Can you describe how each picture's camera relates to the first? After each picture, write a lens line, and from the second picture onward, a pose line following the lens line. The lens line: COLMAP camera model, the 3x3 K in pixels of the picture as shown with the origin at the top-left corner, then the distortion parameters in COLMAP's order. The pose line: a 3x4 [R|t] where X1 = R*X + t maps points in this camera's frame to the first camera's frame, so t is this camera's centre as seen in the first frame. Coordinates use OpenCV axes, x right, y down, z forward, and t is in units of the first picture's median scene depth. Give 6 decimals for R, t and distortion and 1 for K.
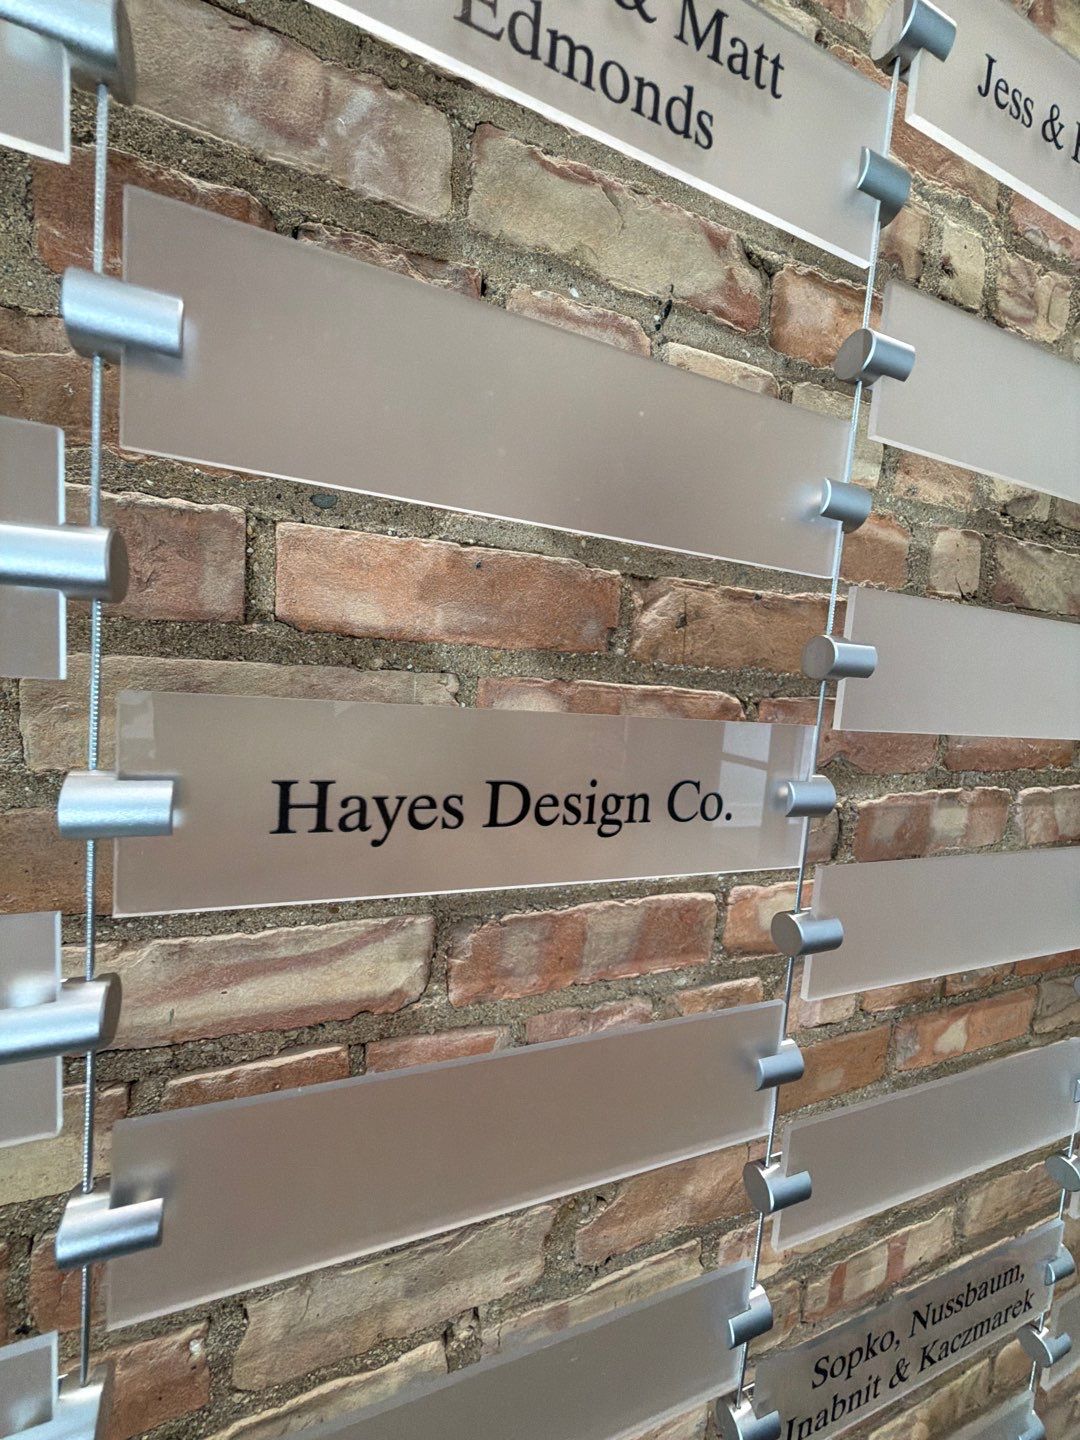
lens RADIAL K [[581.5, 0, 540.9], [0, 581.5, 719.5], [0, 0, 1]] dist [-0.001742, 0.000619]
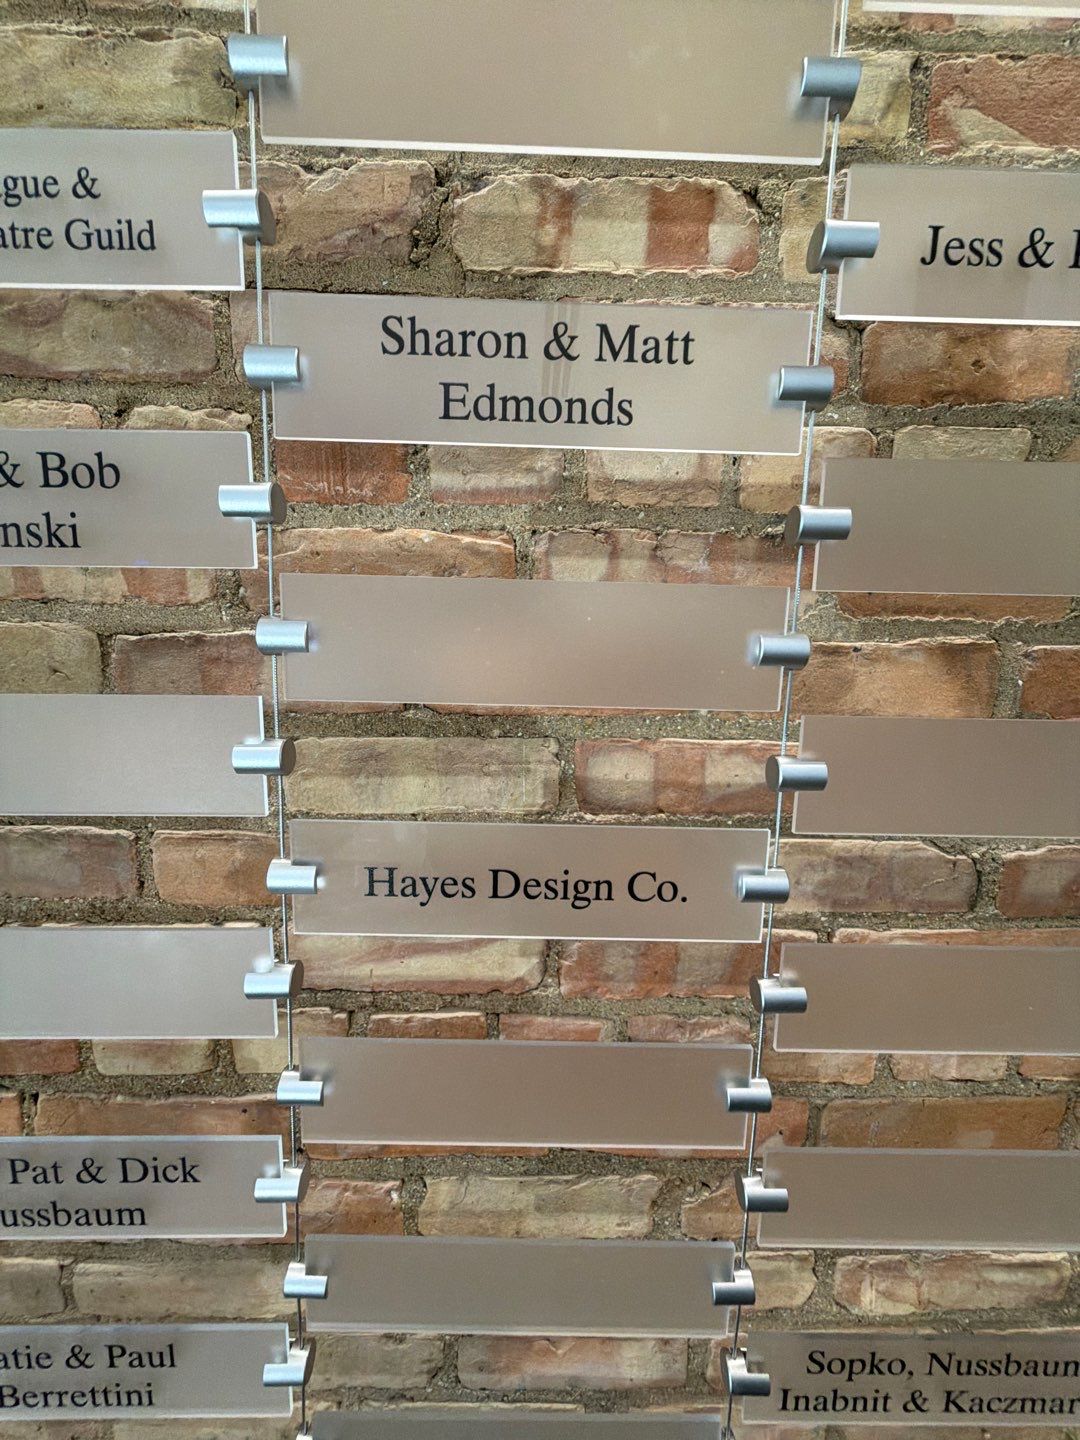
lens RADIAL K [[581.5, 0, 537.1], [0, 581.5, 718.8], [0, 0, 1]] dist [-0.001742, 0.000619]
pose [[0.928052, -0.005159, -0.372414, 0.289540], [0.018212, 0.999336, 0.031542, -0.164215], [0.372004, -0.036055, 0.927530, -0.183814]]
